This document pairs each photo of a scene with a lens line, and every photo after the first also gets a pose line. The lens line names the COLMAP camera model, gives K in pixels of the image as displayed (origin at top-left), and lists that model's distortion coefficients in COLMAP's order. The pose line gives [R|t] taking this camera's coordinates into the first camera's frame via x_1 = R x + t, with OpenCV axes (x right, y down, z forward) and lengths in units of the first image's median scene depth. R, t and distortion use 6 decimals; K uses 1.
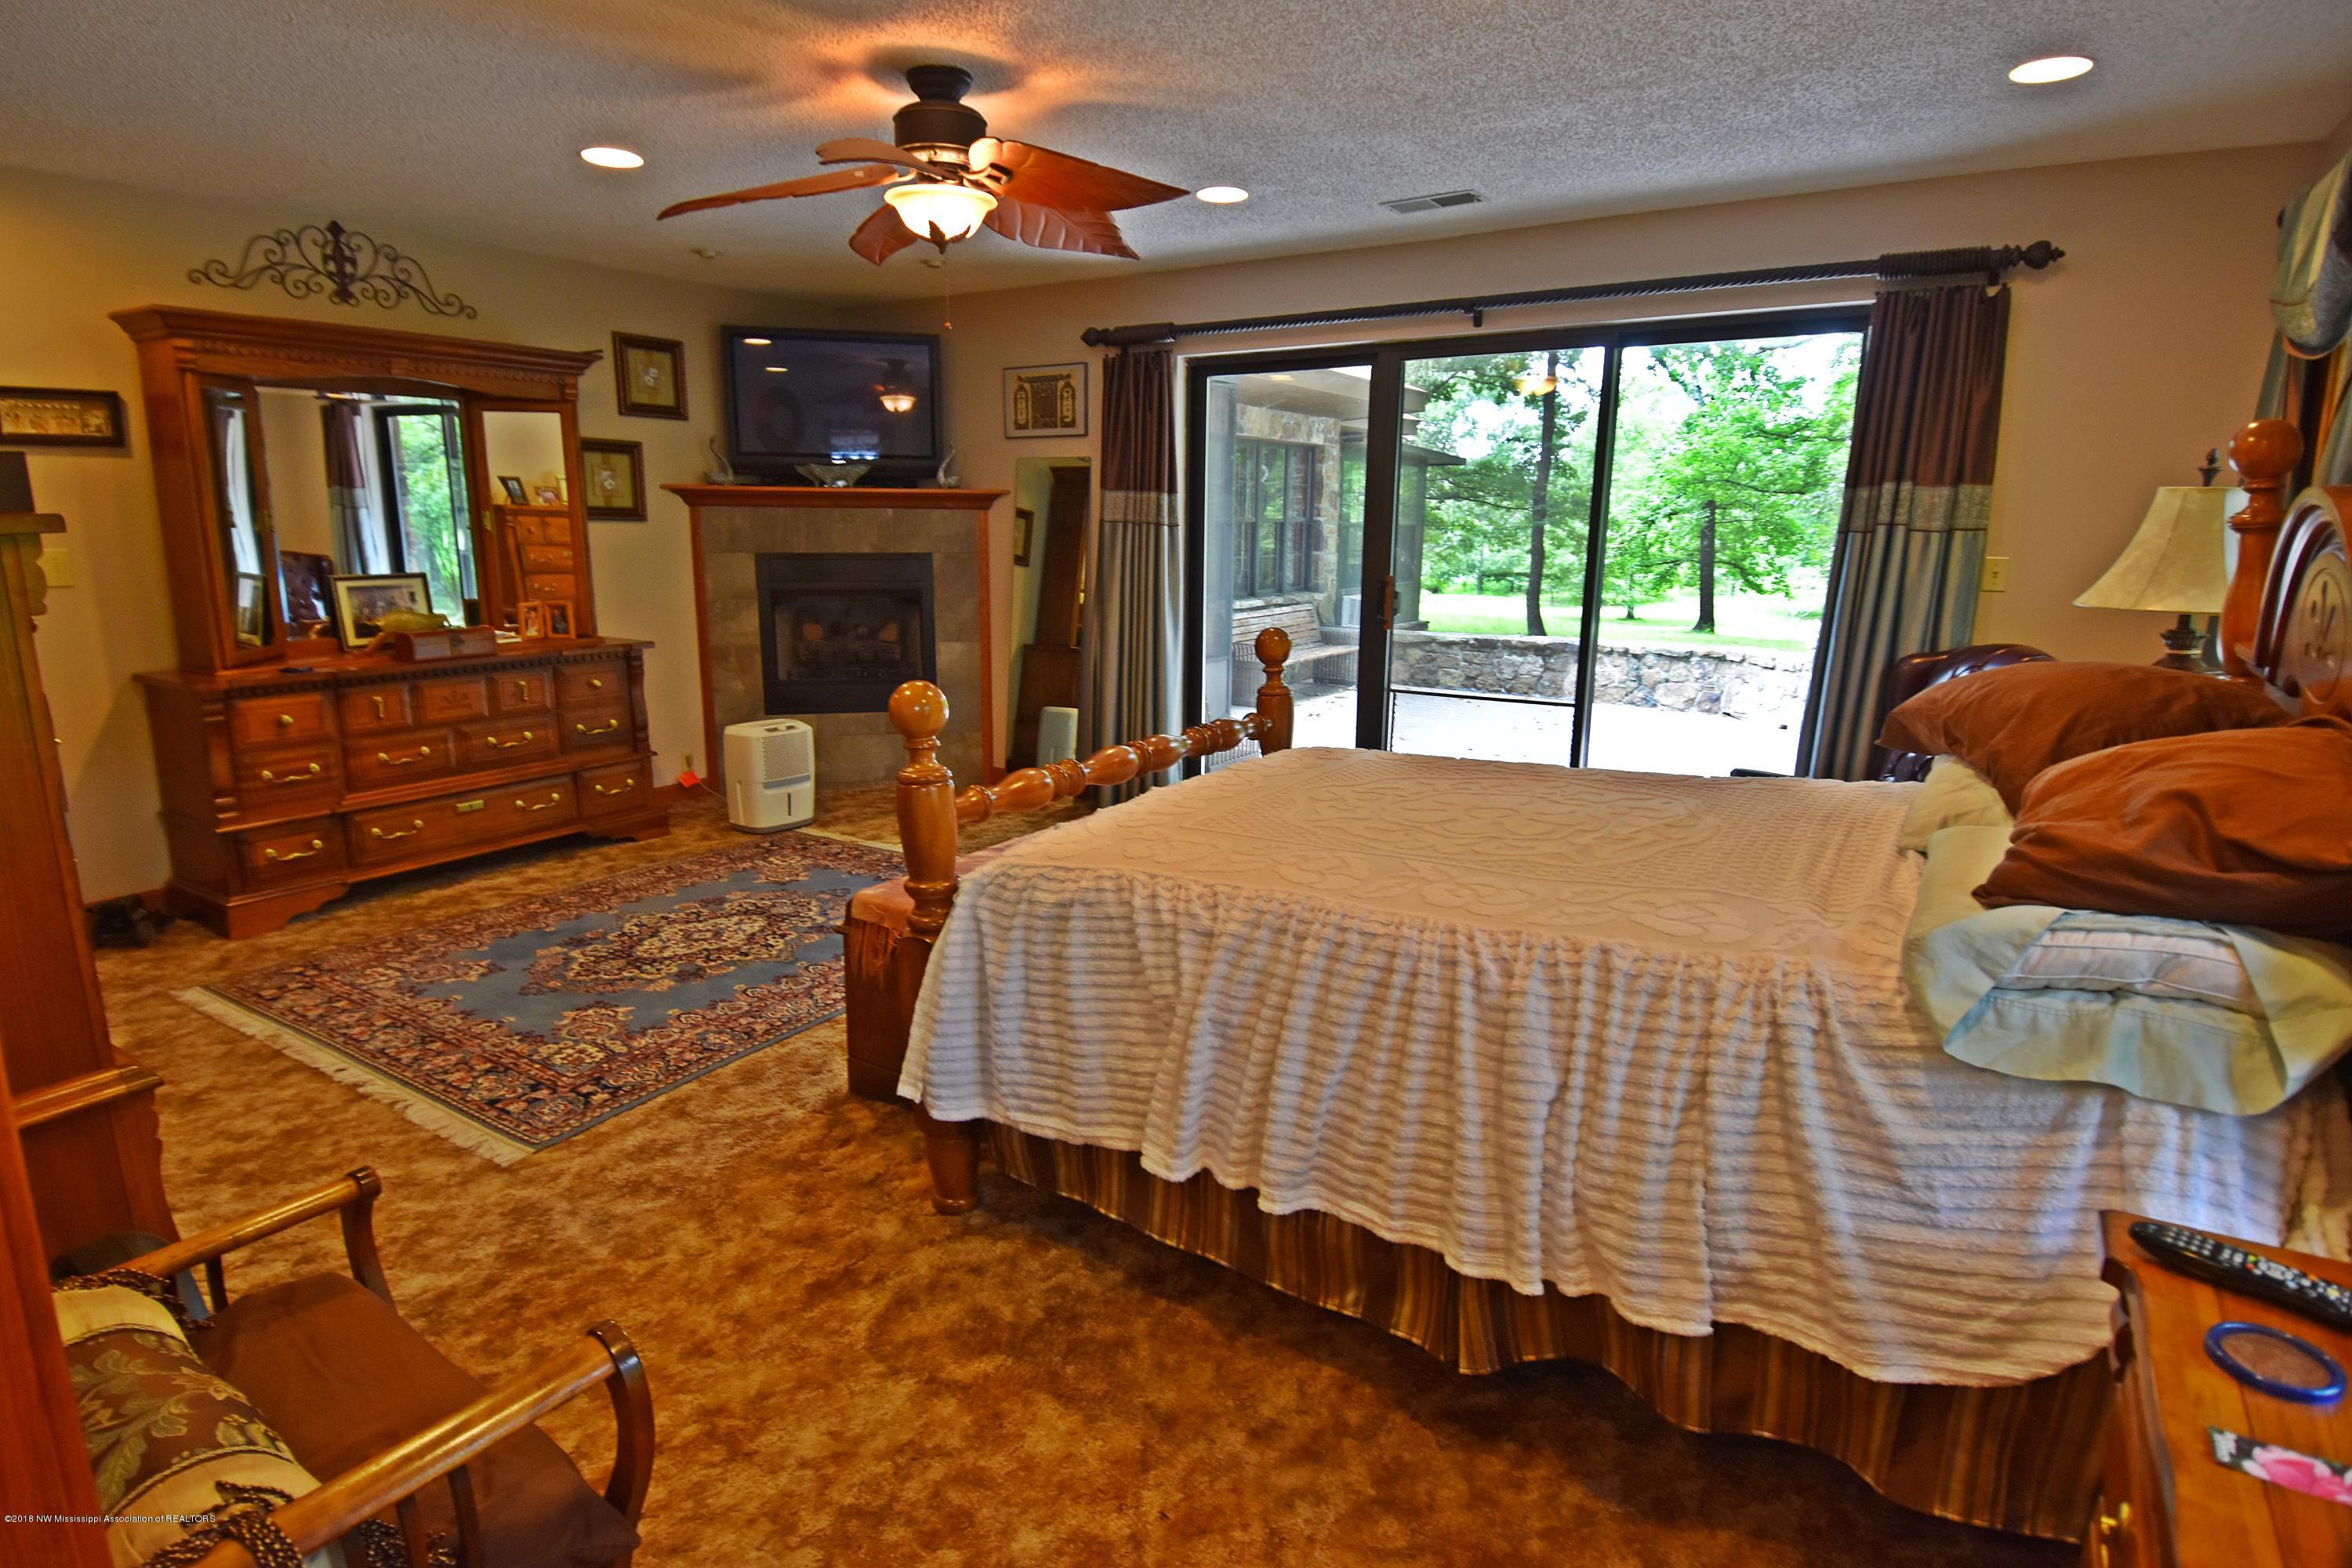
lens RADIAL K [[1251.5, 0, 1172.2], [0, 1251.5, 794.9], [0, 0, 1]] dist [0.011080, -0.027383]
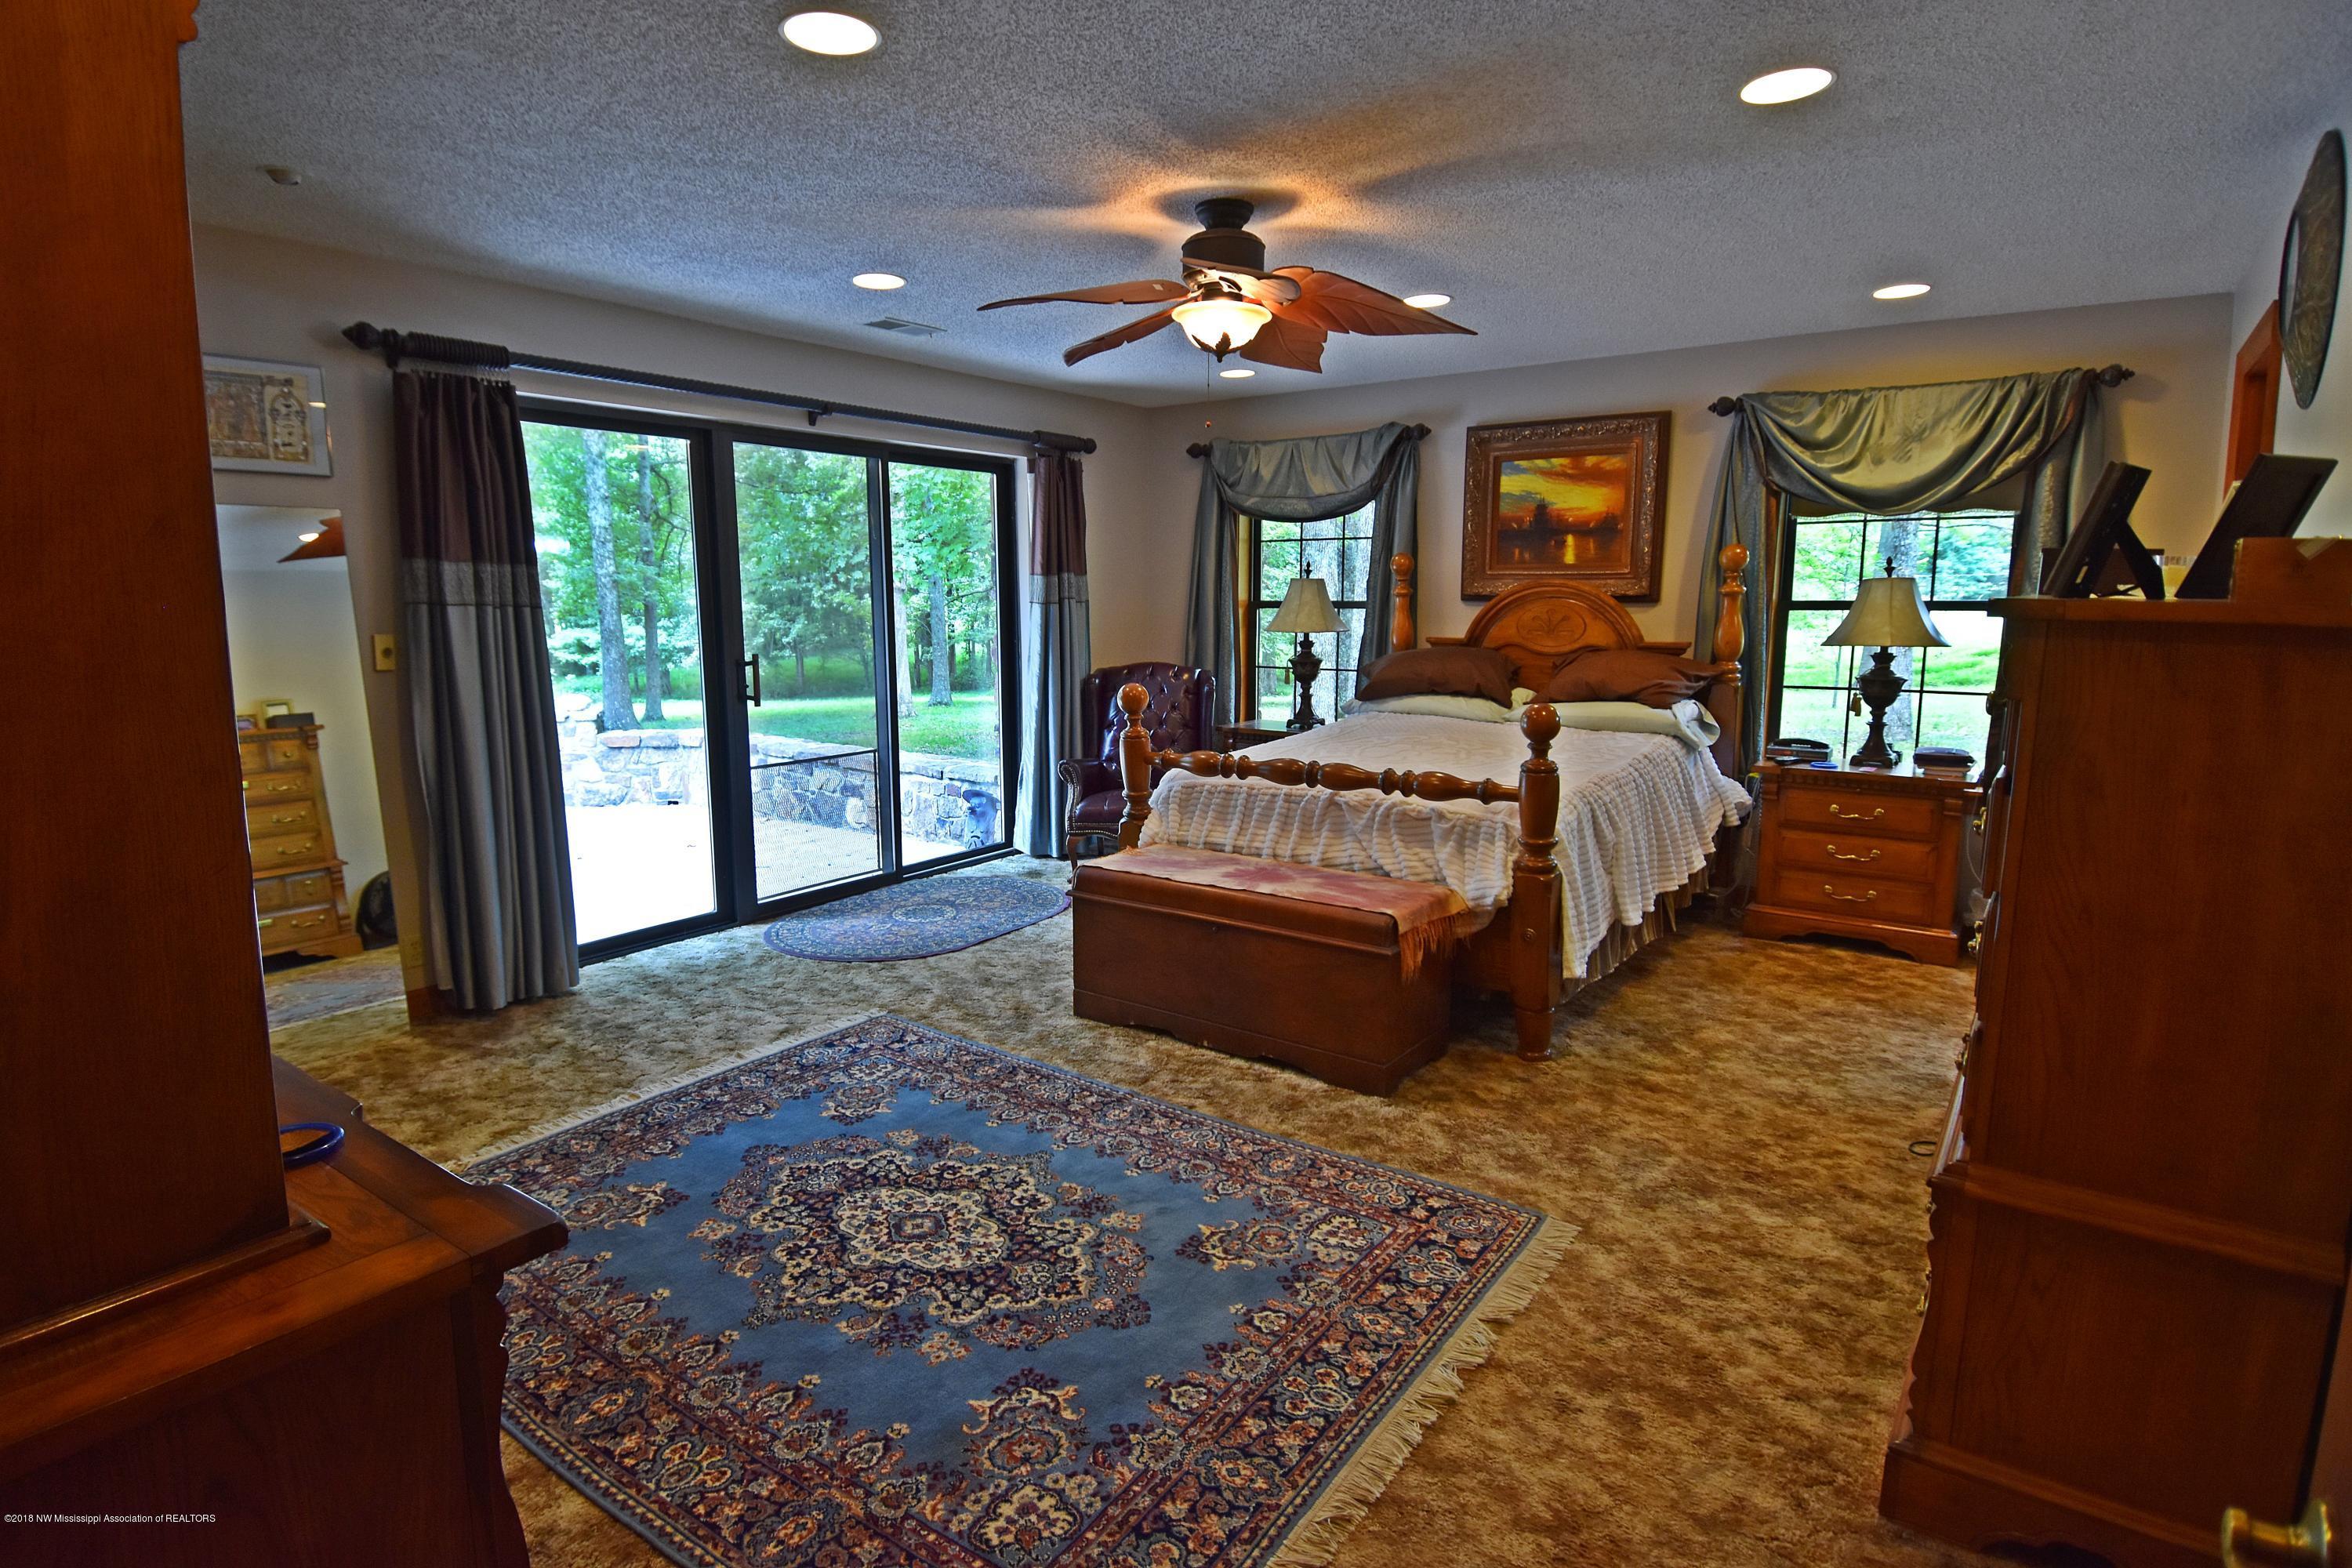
lens RADIAL K [[1251.5, 0, 1172.9], [0, 1251.5, 781.4], [0, 0, 1]] dist [0.011080, -0.027383]
pose [[0.036129, -0.147856, 0.988349, -1.237598], [0.226404, 0.964491, 0.136011, -0.215150], [-0.973363, 0.218852, 0.068321, 0.976444]]
